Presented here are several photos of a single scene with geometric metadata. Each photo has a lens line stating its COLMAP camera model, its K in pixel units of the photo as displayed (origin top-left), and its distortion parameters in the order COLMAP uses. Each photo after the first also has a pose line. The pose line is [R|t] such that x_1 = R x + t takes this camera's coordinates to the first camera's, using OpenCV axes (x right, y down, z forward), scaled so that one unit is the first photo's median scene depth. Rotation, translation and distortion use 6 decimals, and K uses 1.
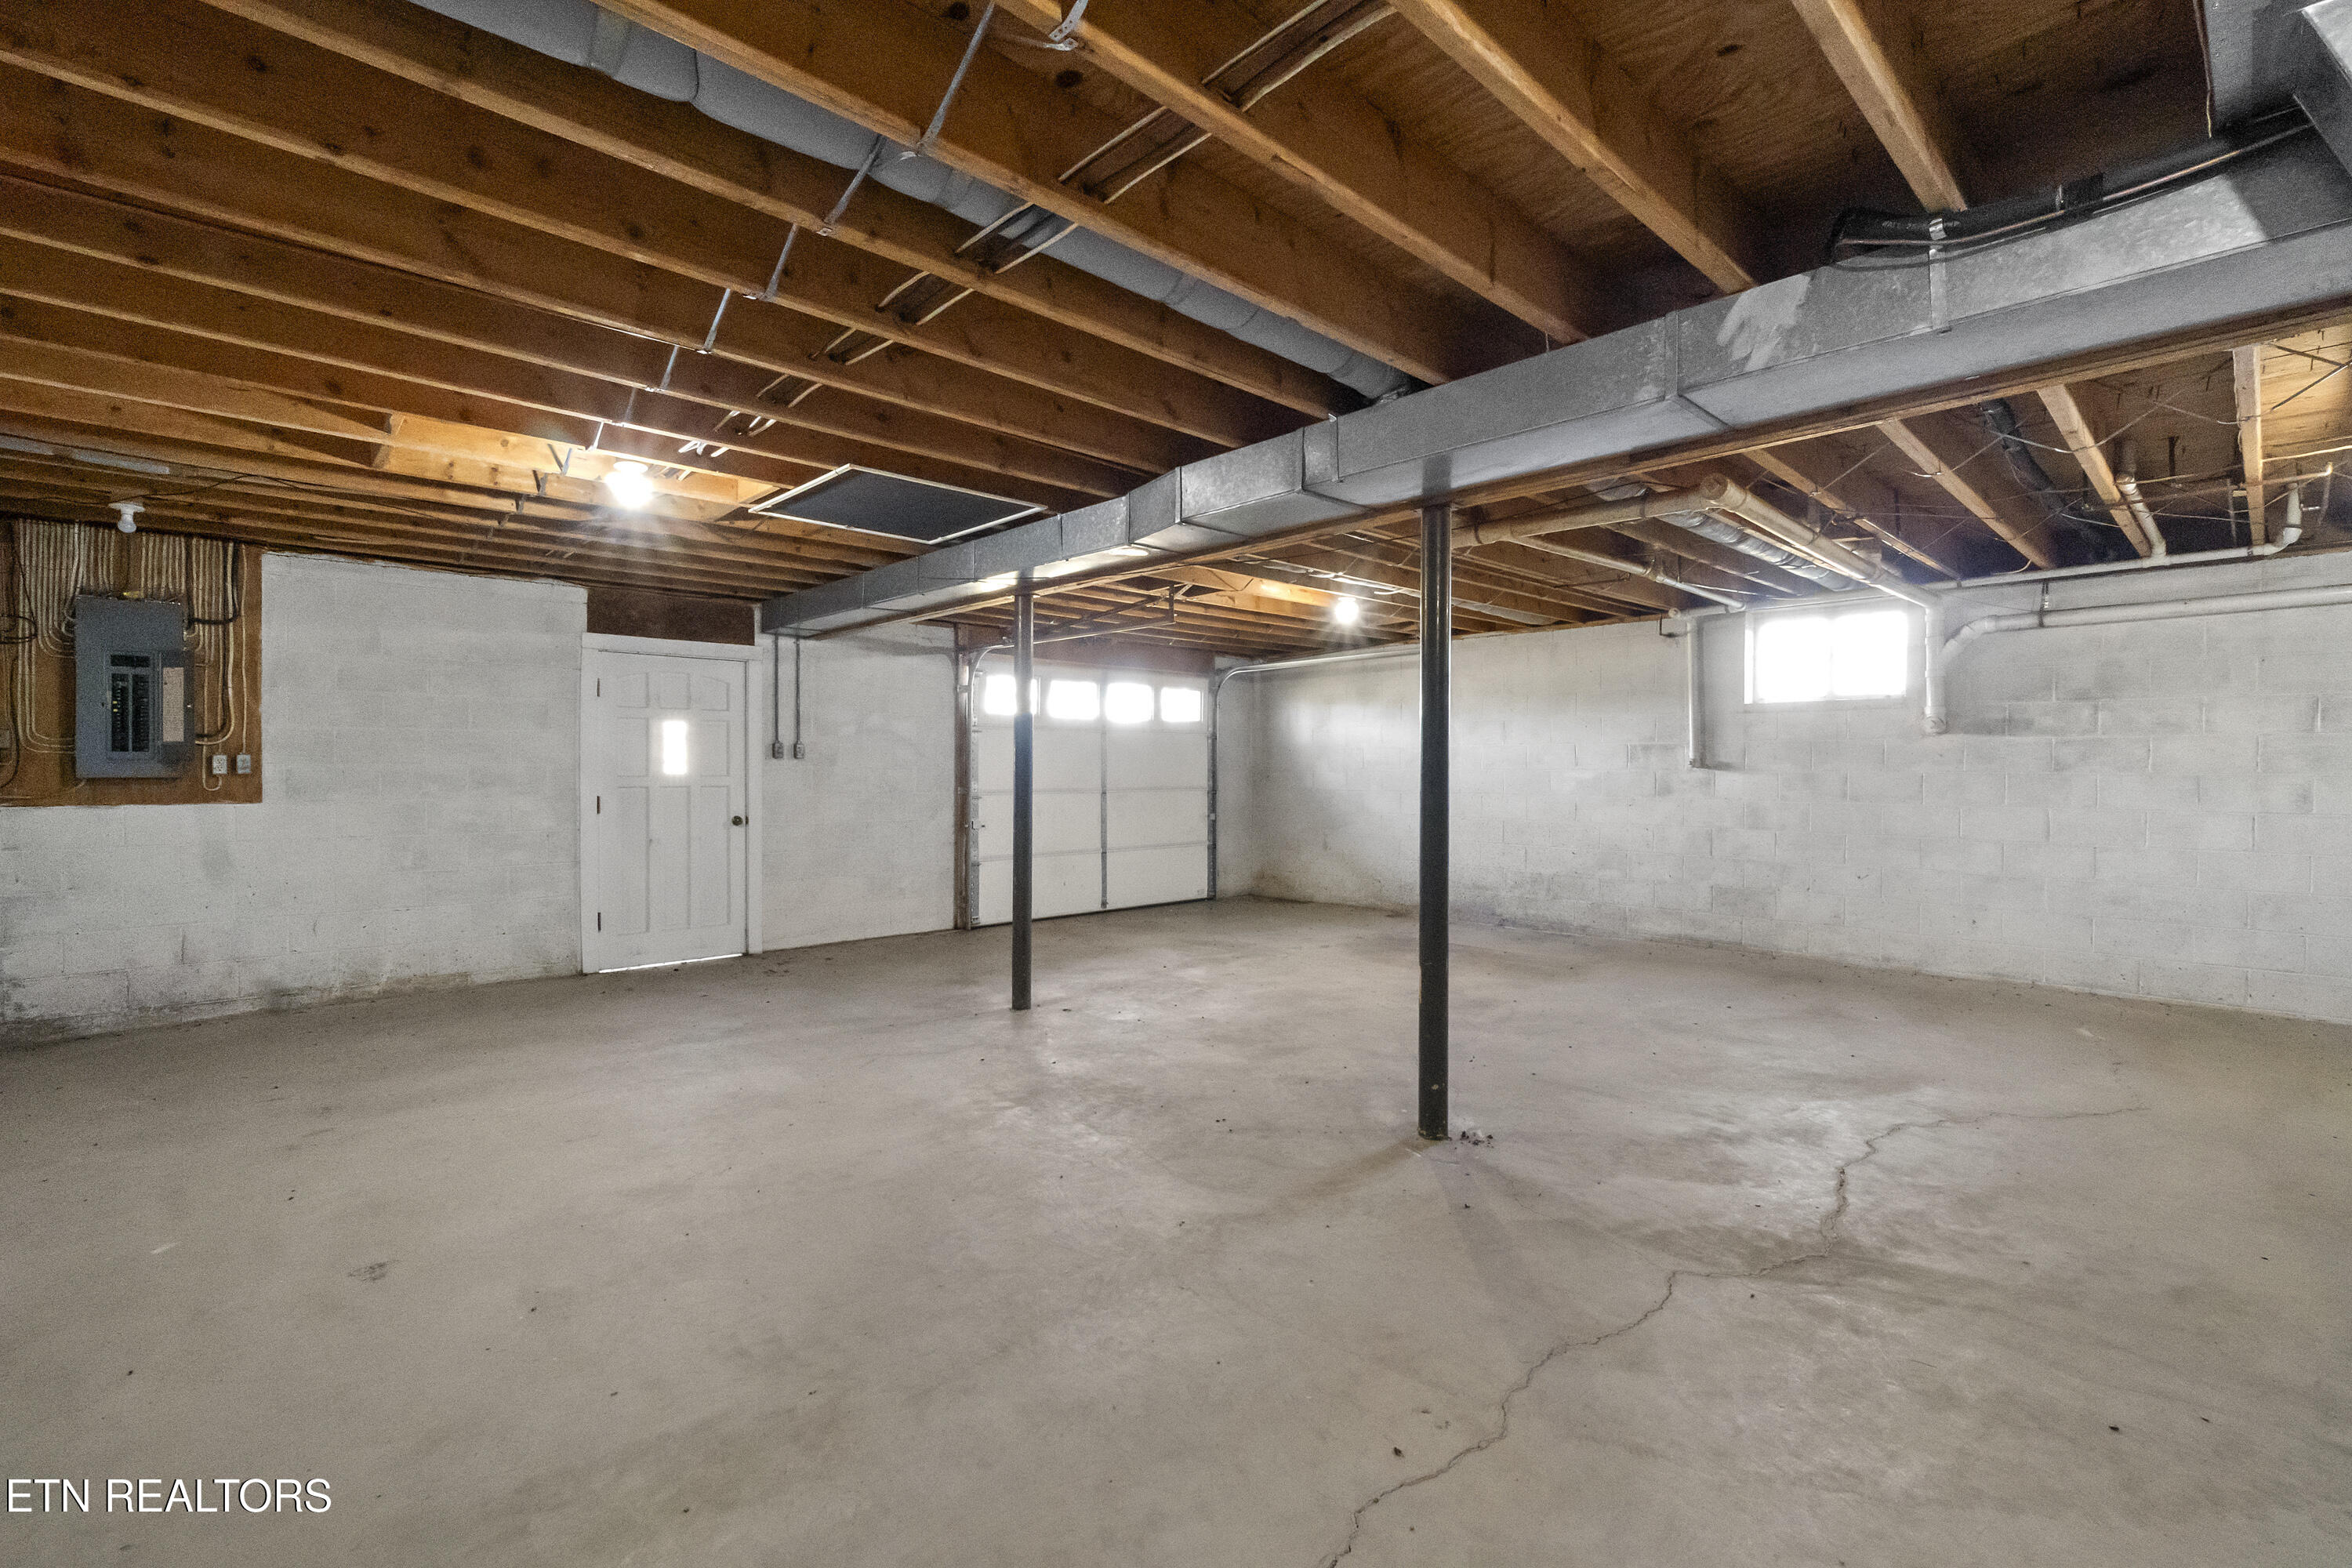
lens RADIAL K [[1025.5, 0, 1165.5], [0, 1025.5, 781.2], [0, 0, 1]] dist [0.000701, 0.000141]
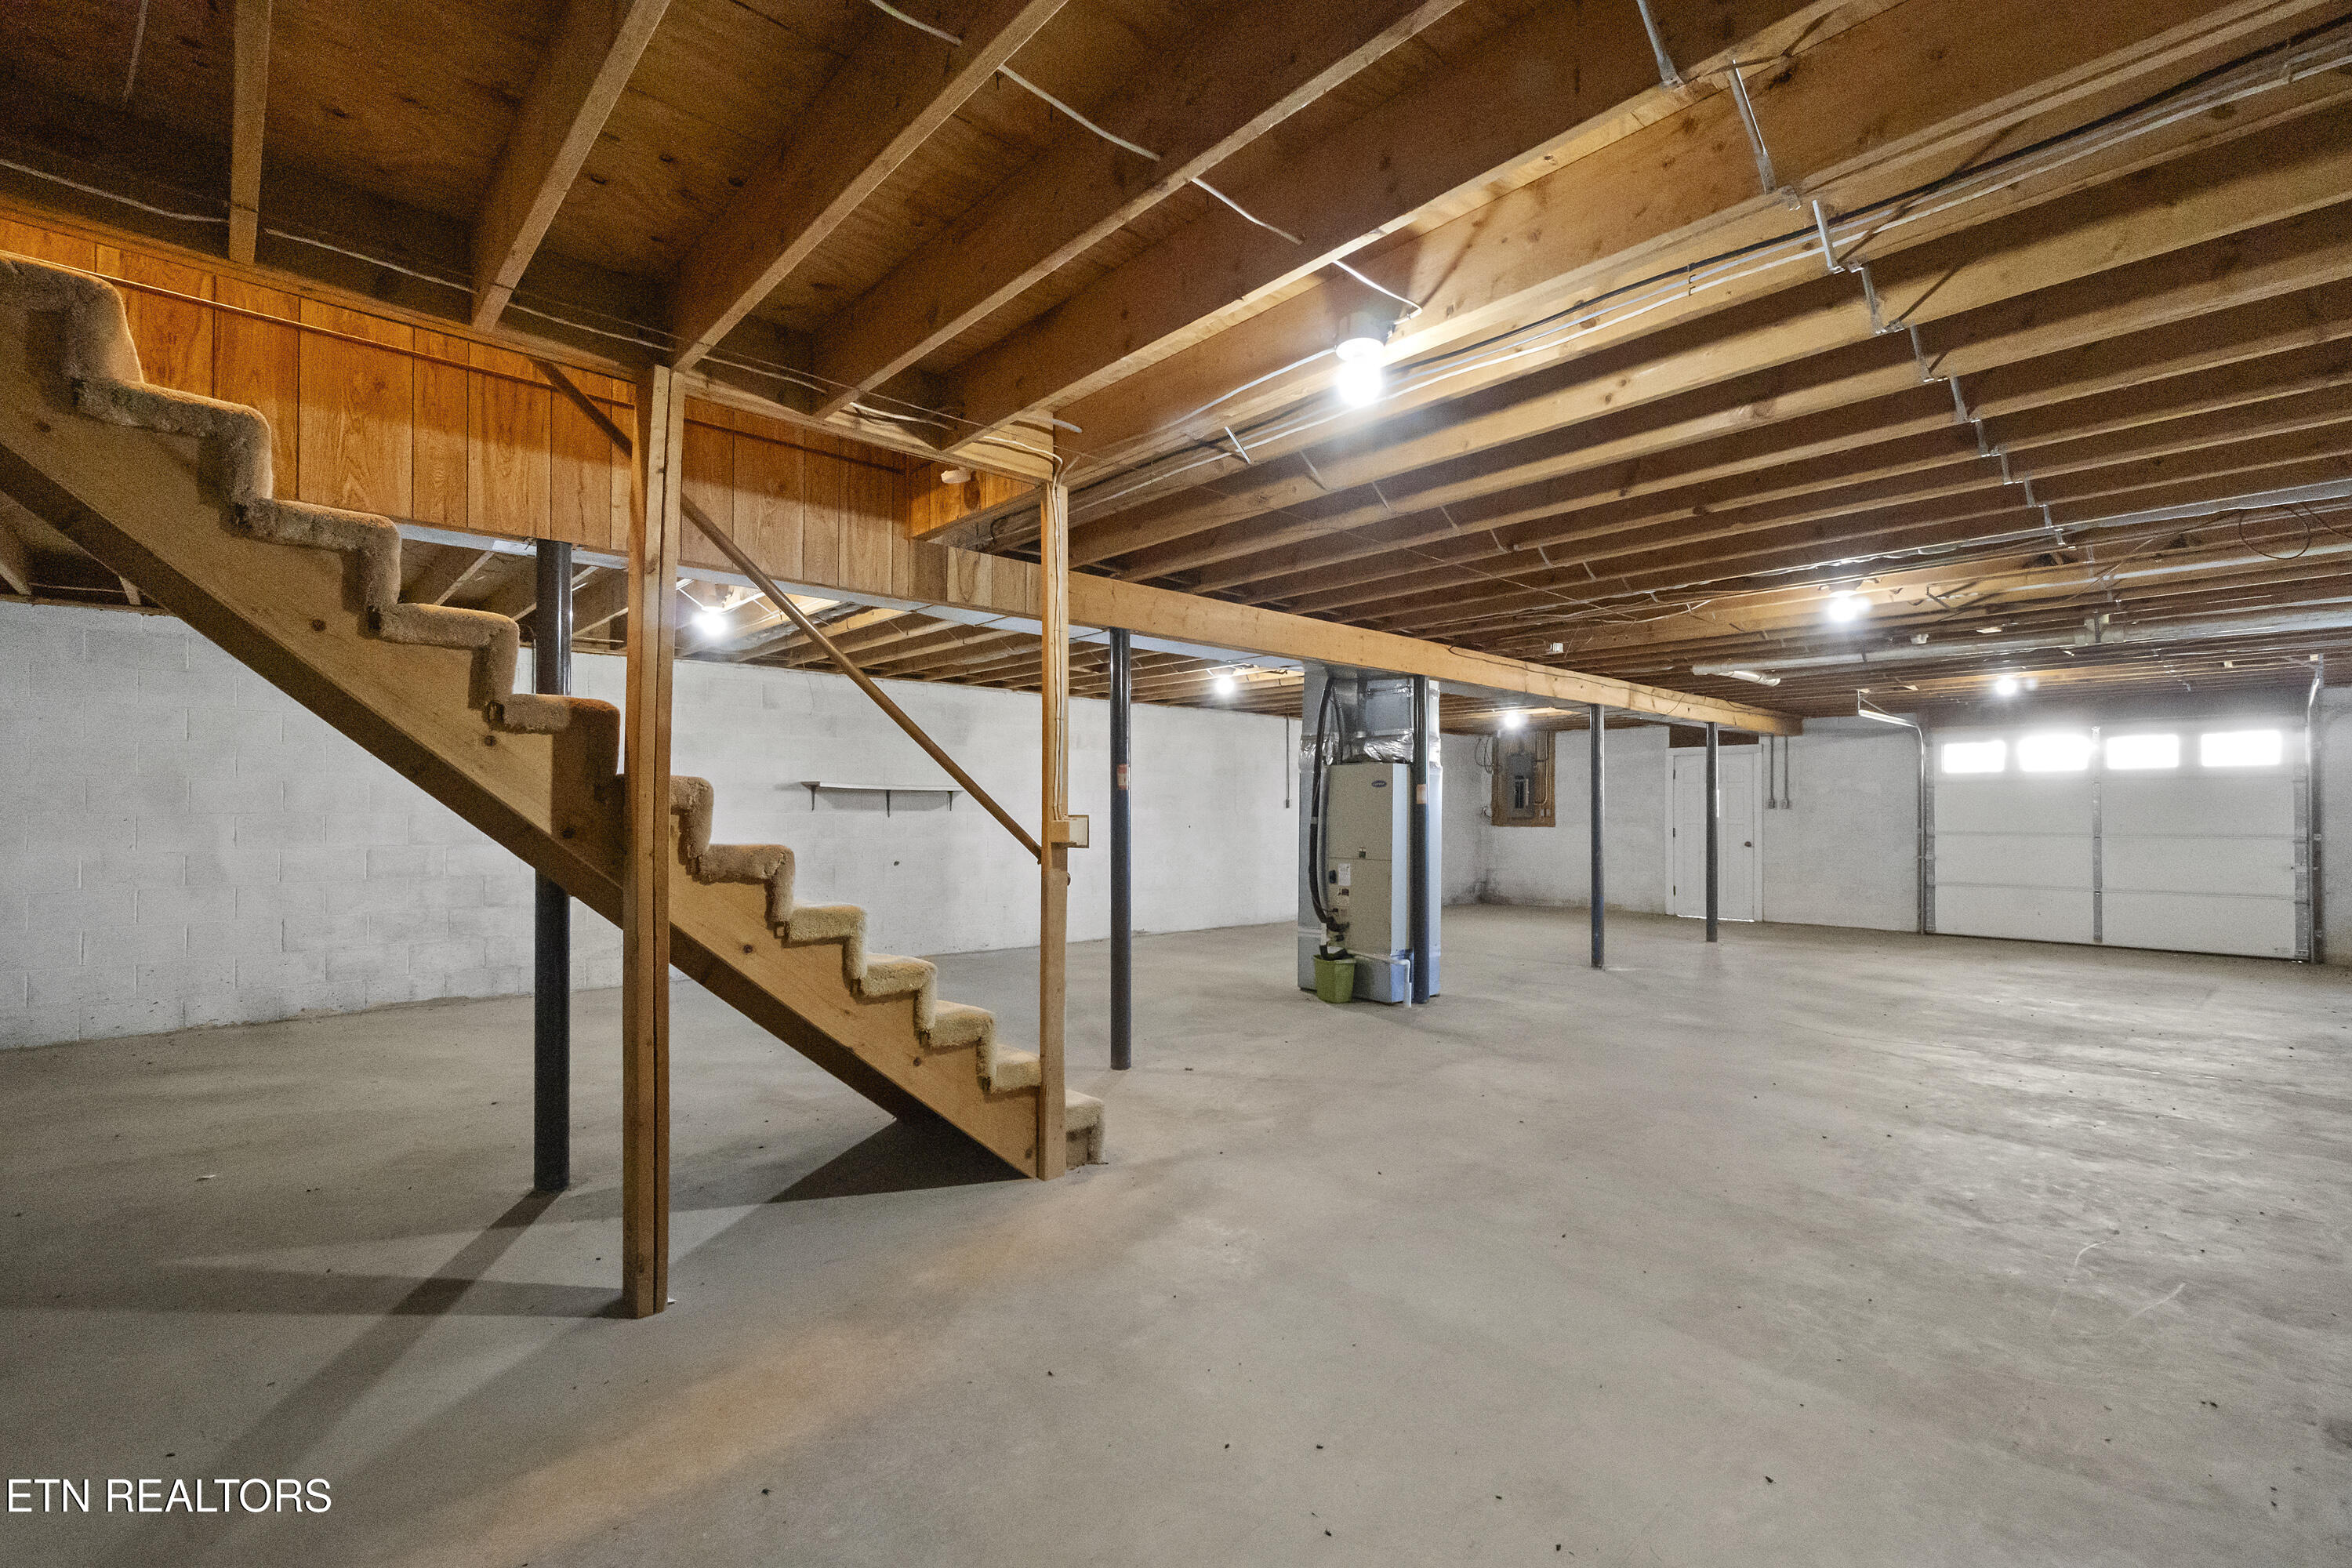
lens RADIAL K [[1025.5, 0, 1165.5], [0, 1025.5, 781.2], [0, 0, 1]] dist [0.000701, 0.000141]
pose [[-0.002912, -0.028674, -0.999585, 1.309662], [-0.010454, 0.999535, -0.028642, -0.008495], [0.999941, 0.010366, -0.003210, 0.002240]]
